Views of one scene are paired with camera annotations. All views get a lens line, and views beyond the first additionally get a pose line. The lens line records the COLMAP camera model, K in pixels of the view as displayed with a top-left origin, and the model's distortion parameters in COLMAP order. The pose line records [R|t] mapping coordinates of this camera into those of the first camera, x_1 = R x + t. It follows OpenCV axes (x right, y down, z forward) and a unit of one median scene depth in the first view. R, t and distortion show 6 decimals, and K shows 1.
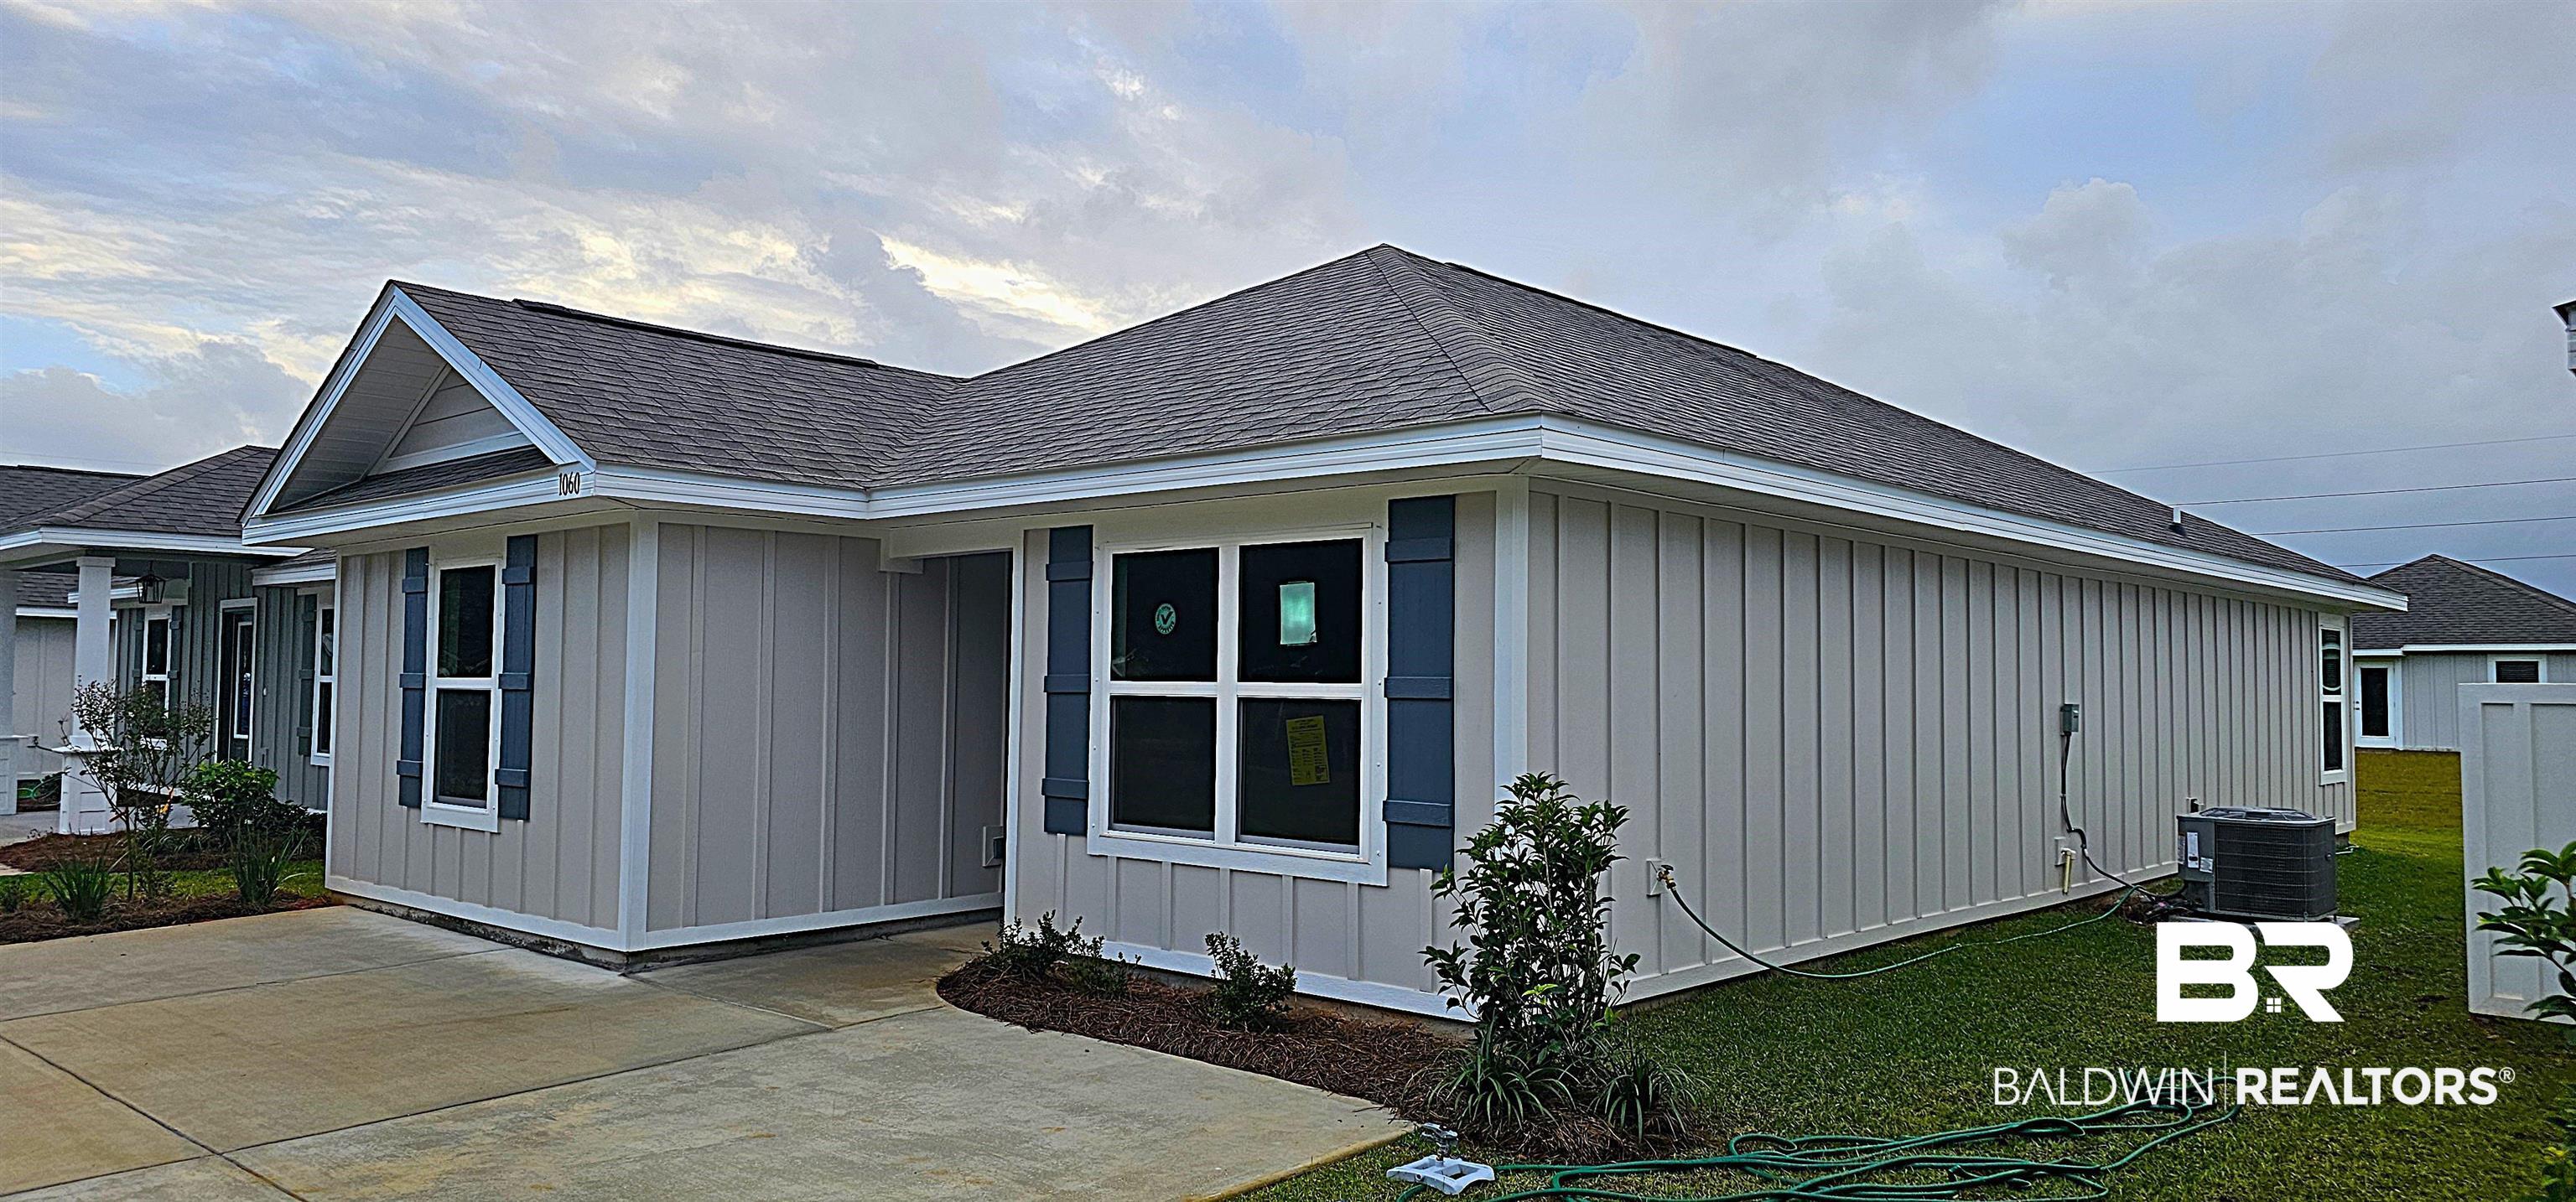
lens RADIAL K [[1603.2, 0, 1288.0], [0, 1603.2, 601.0], [0, 0, 1]] dist [0.004710, 0.000680]
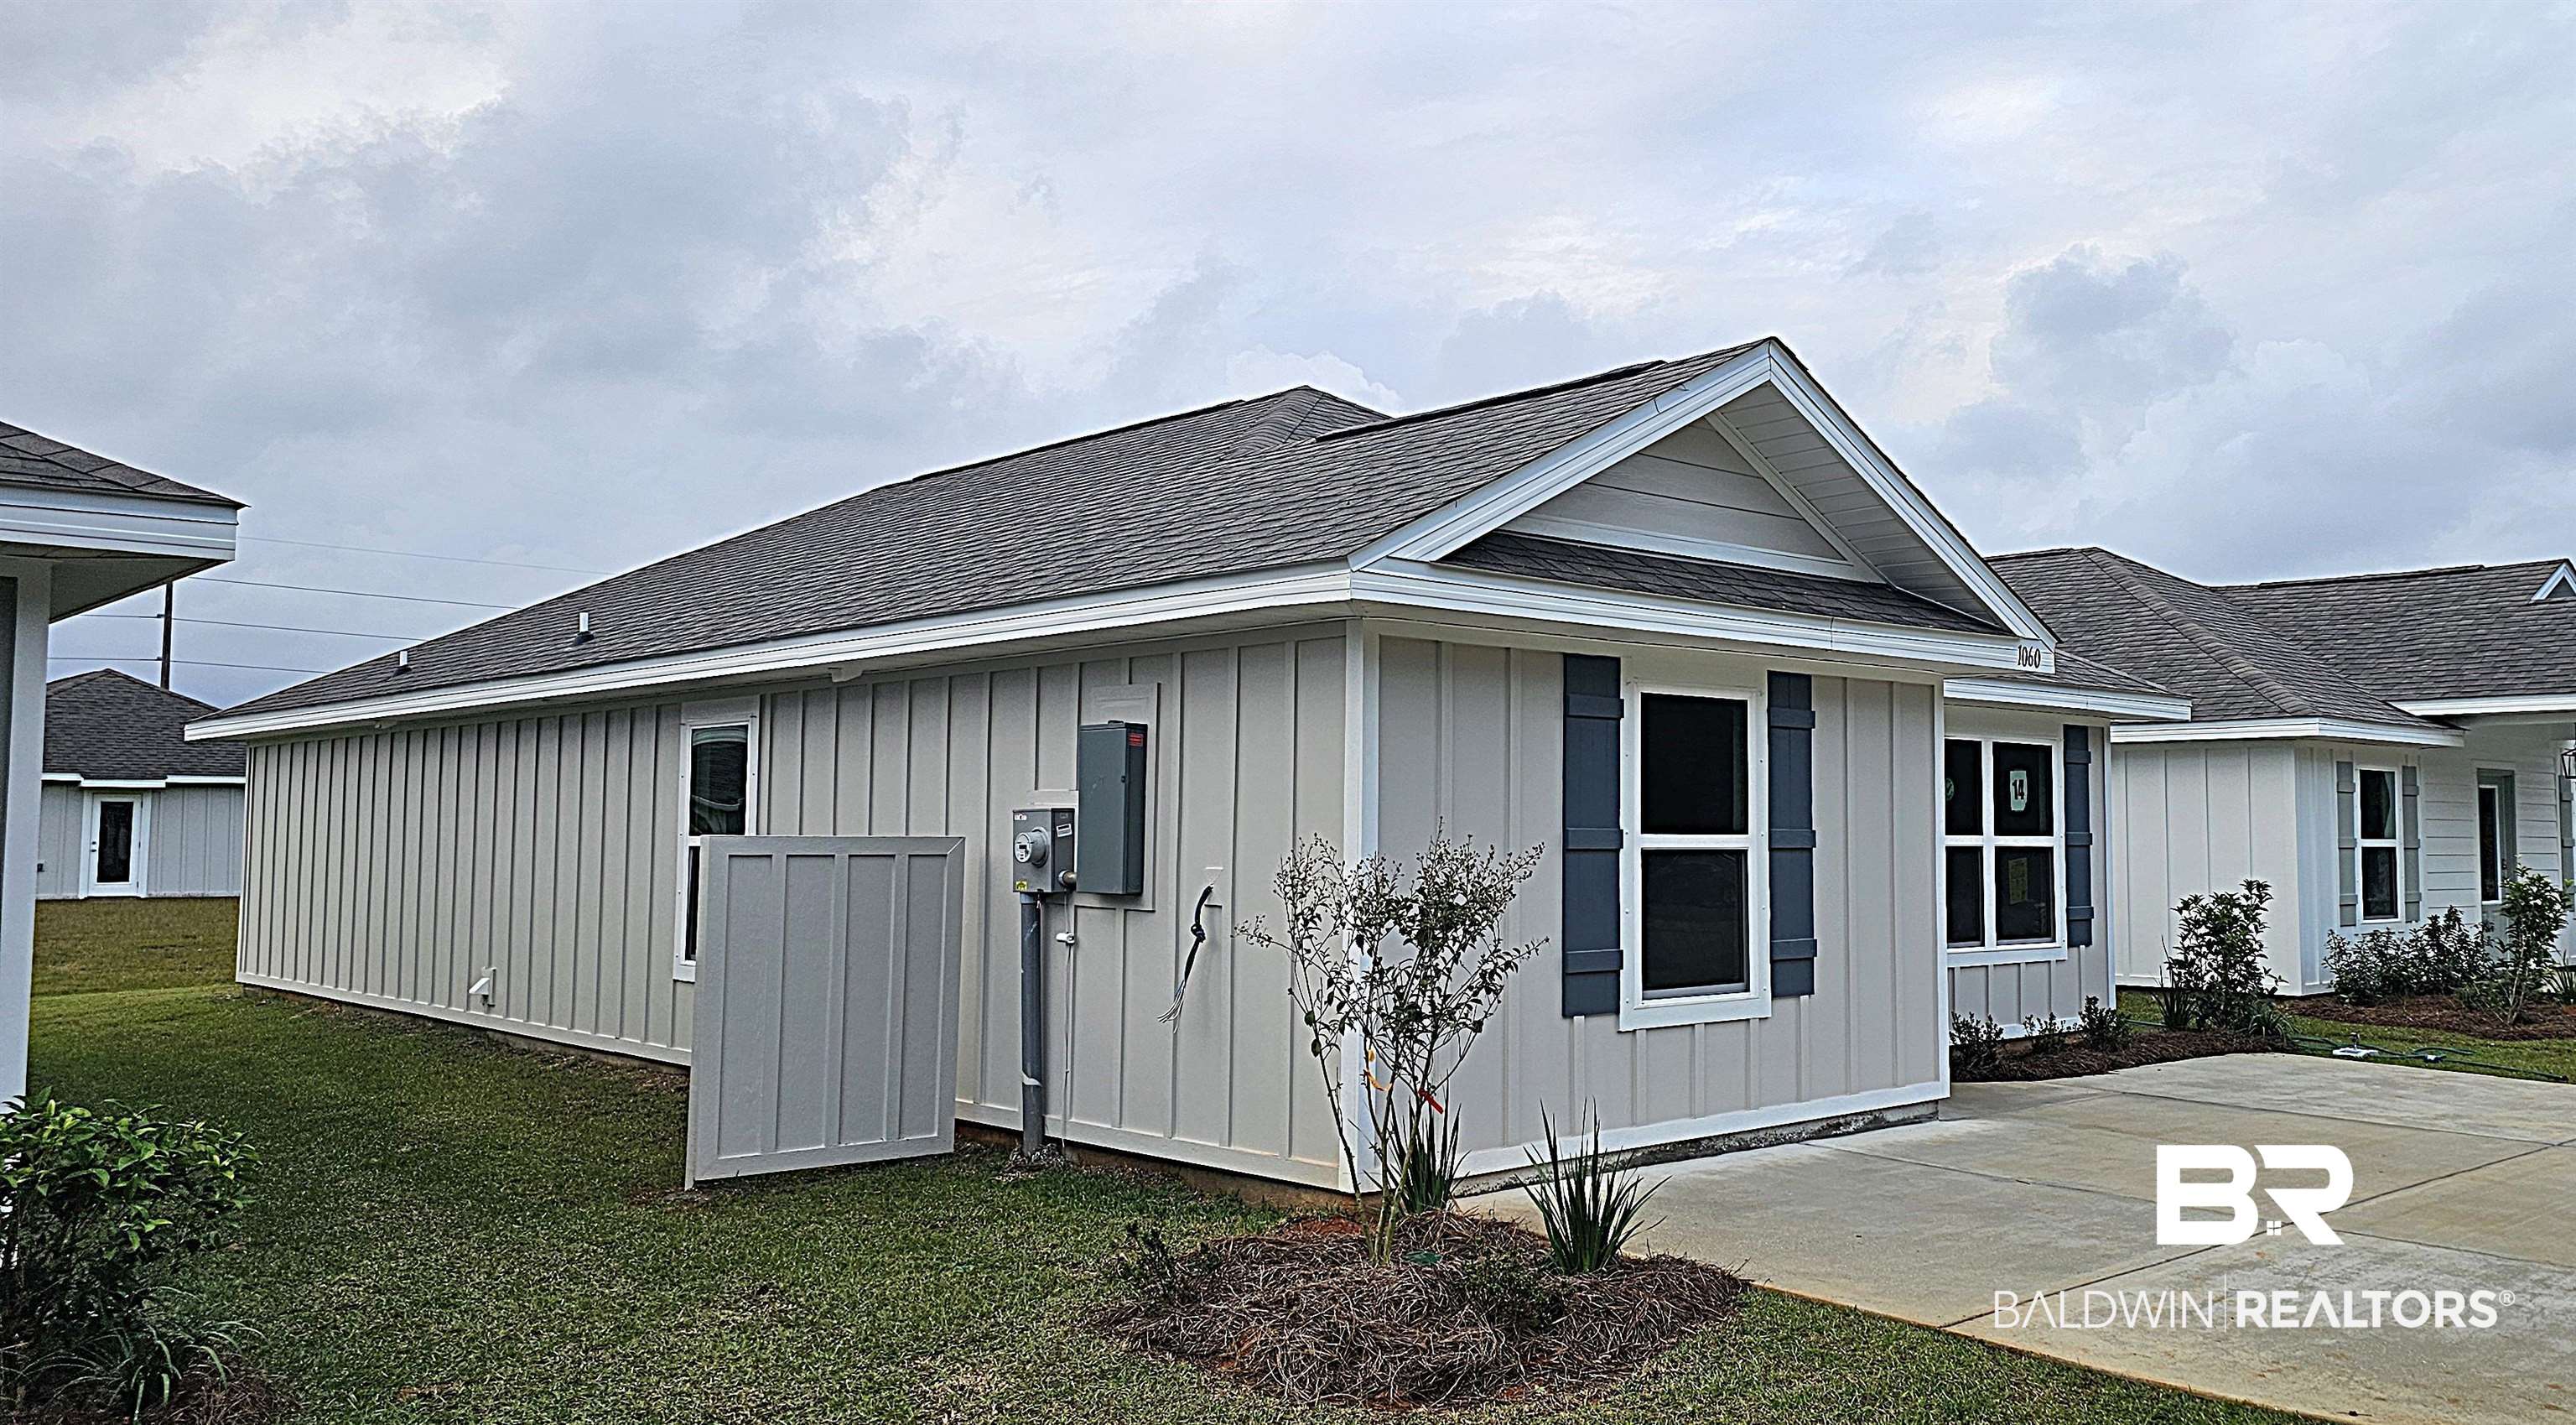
lens RADIAL K [[2124.9, 0, 1288.0], [0, 2124.9, 712.5], [0, 0, 1]] dist [-0.003447, -0.000135]
pose [[0.156616, 0.049354, 0.986426, -1.691731], [-0.052920, 0.997735, -0.041517, 0.043786], [-0.986241, -0.045700, 0.158873, 1.103696]]
